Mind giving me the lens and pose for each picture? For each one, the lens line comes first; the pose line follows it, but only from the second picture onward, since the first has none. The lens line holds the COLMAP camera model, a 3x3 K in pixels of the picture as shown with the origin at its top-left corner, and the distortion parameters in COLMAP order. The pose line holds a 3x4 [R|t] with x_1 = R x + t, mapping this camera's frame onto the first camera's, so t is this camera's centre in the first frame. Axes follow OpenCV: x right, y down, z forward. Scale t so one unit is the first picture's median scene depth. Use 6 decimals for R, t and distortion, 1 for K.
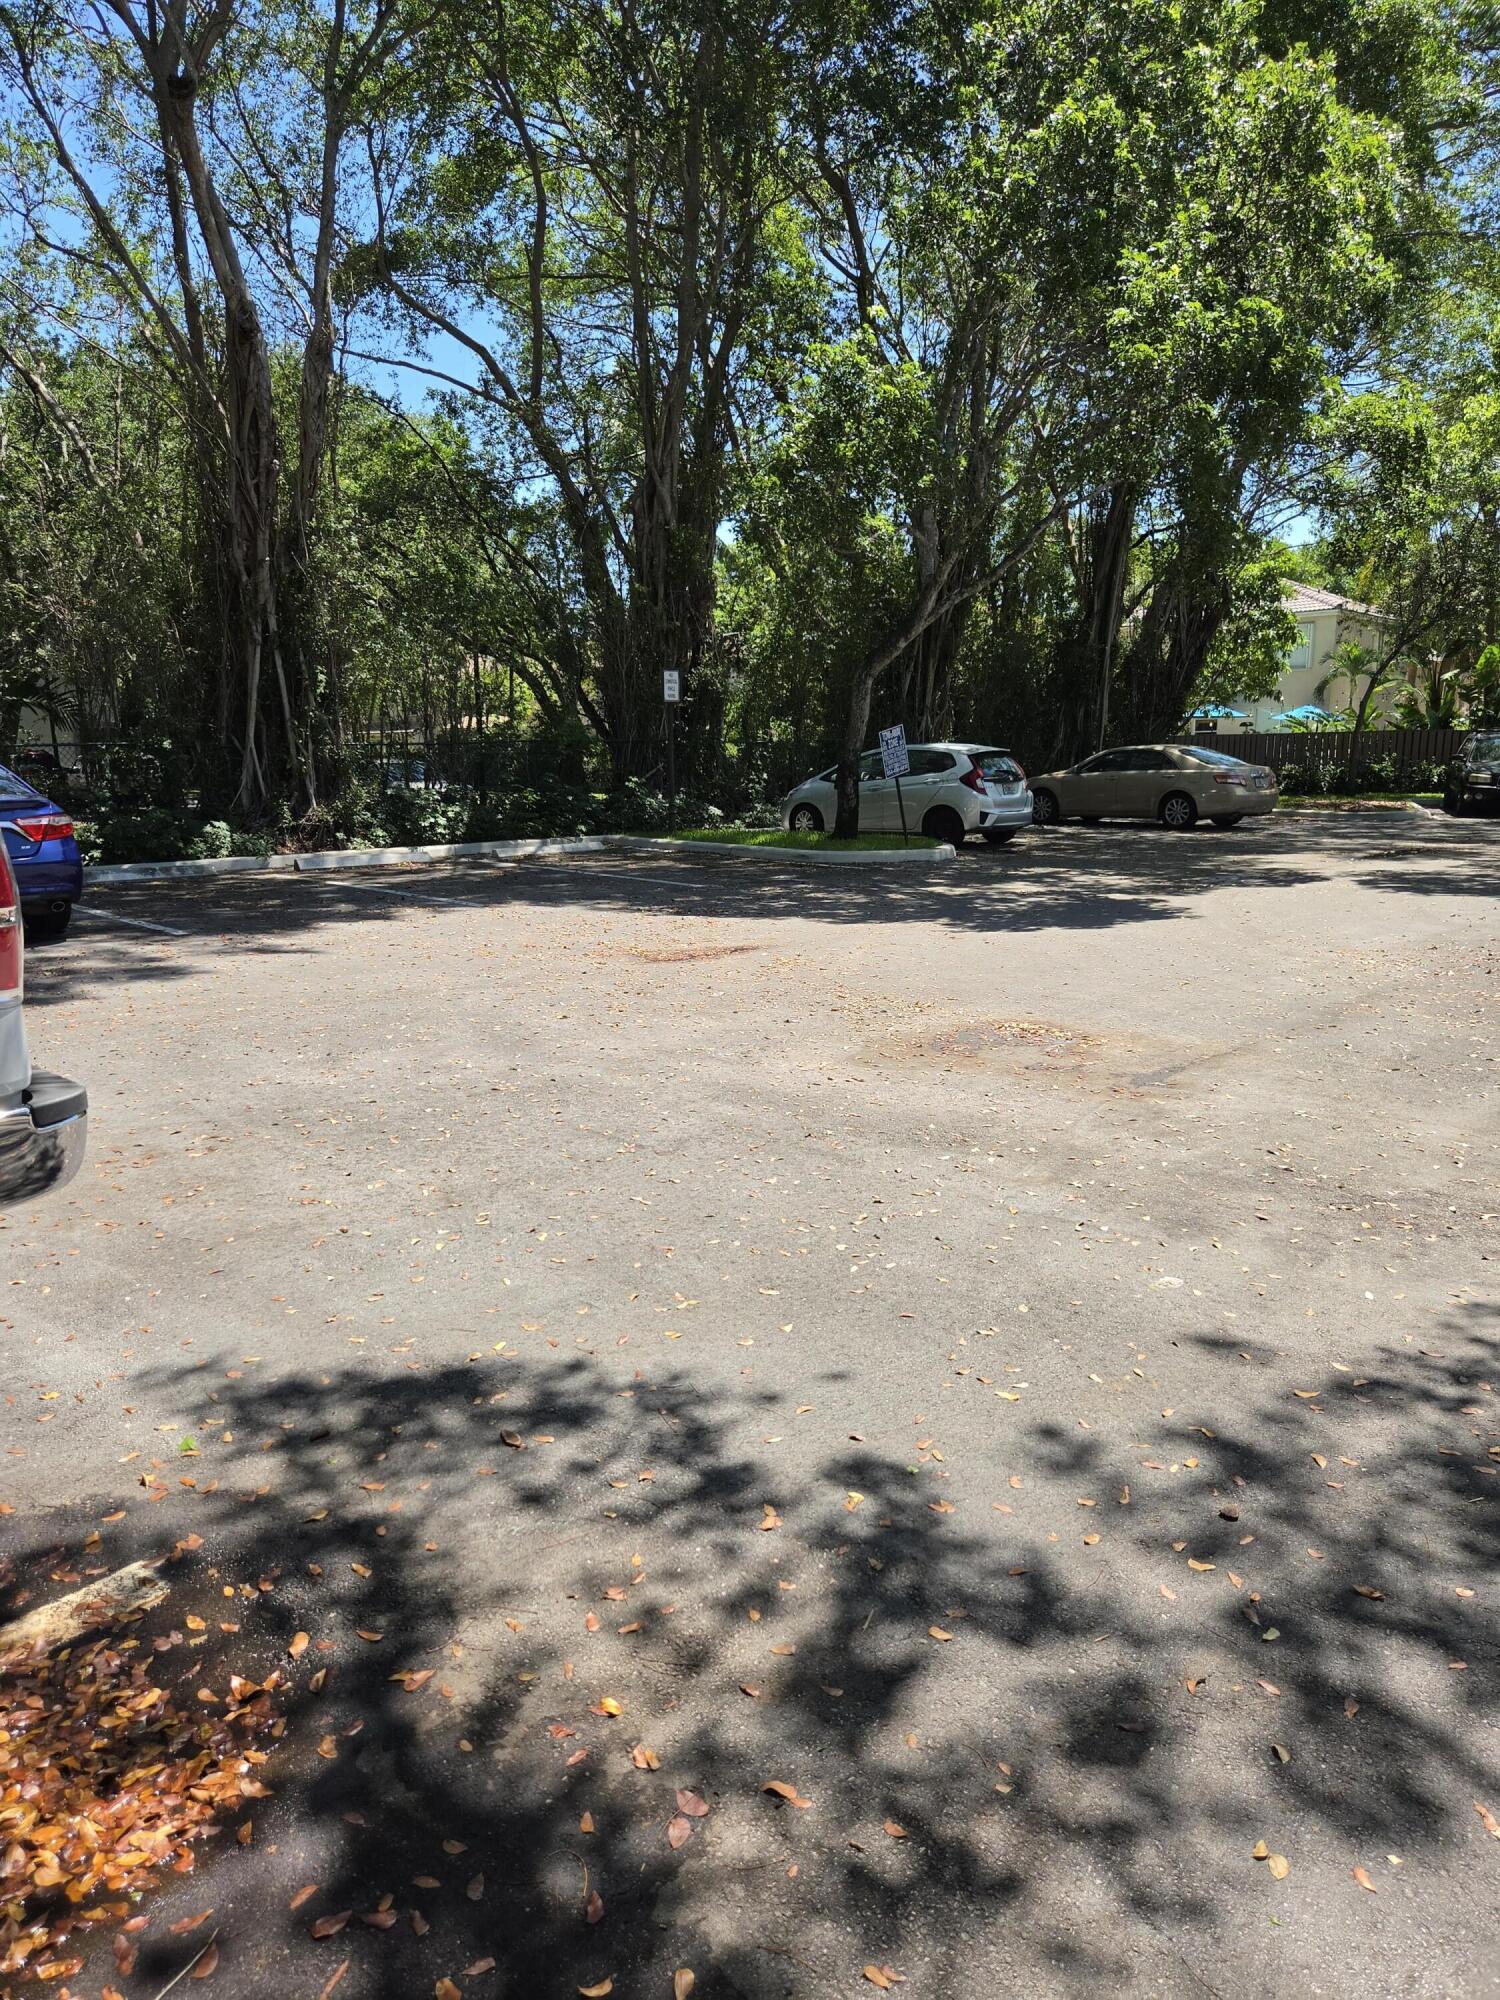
lens RADIAL K [[1374.9, 0, 750.0], [0, 1374.9, 1000.0], [0, 0, 1]] dist [0.042509, 0.000112]
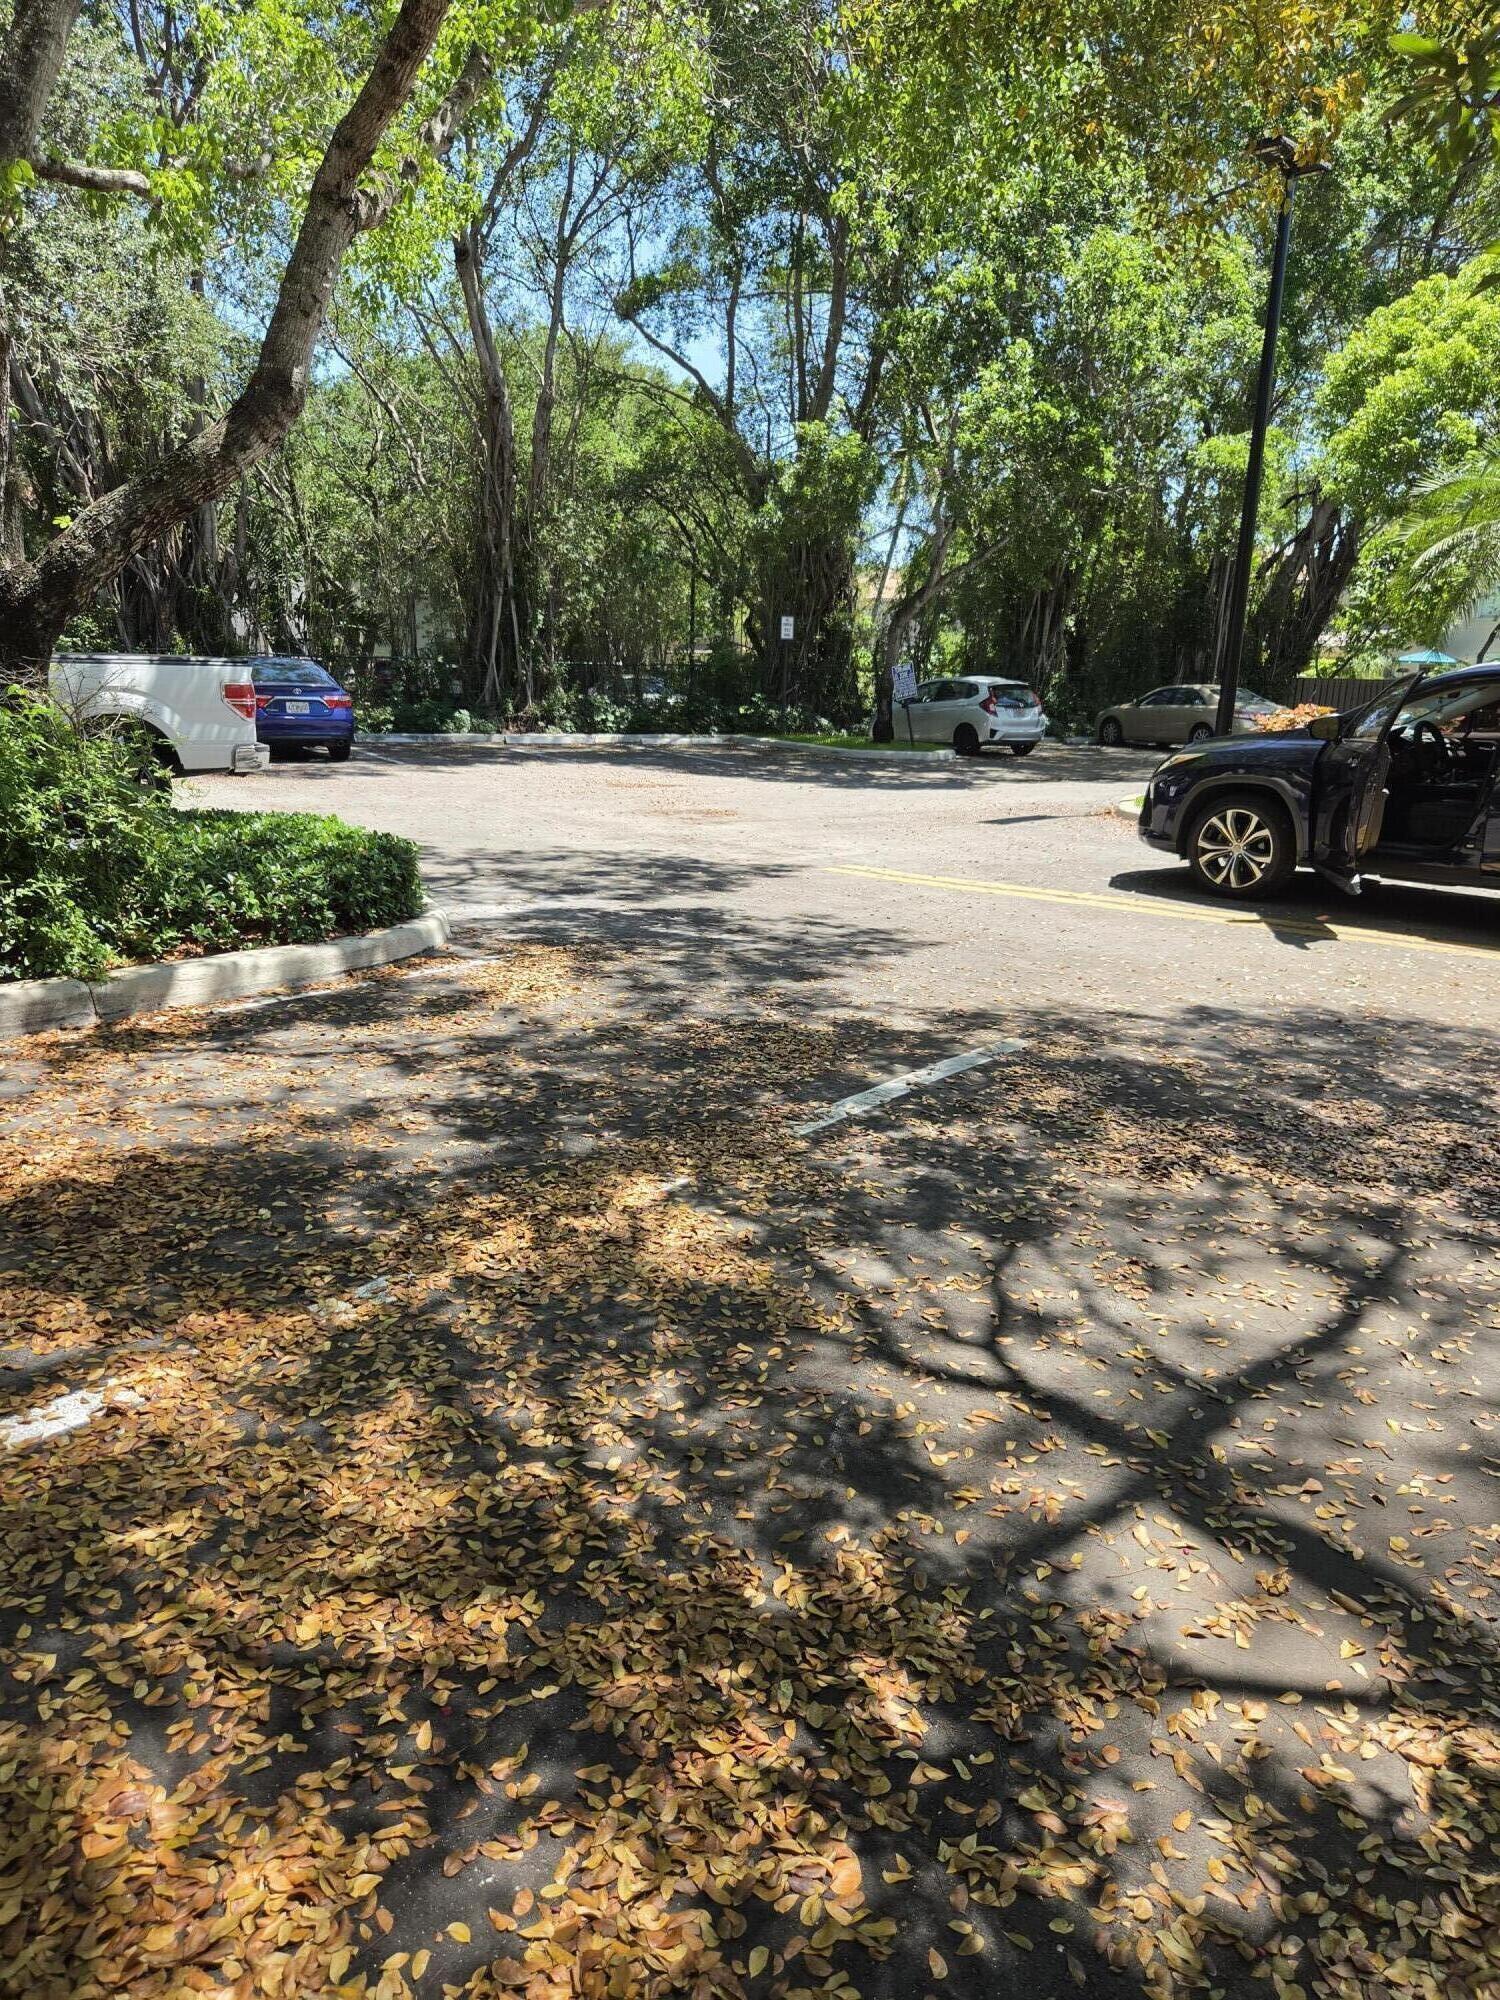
lens RADIAL K [[1374.9, 0, 750.0], [0, 1374.9, 1000.0], [0, 0, 1]] dist [0.042509, 0.000112]
pose [[0.967939, 0.091201, -0.234042, 0.289503], [-0.079045, 0.995014, 0.060823, 0.068453], [0.238422, -0.040373, 0.970322, -0.404303]]
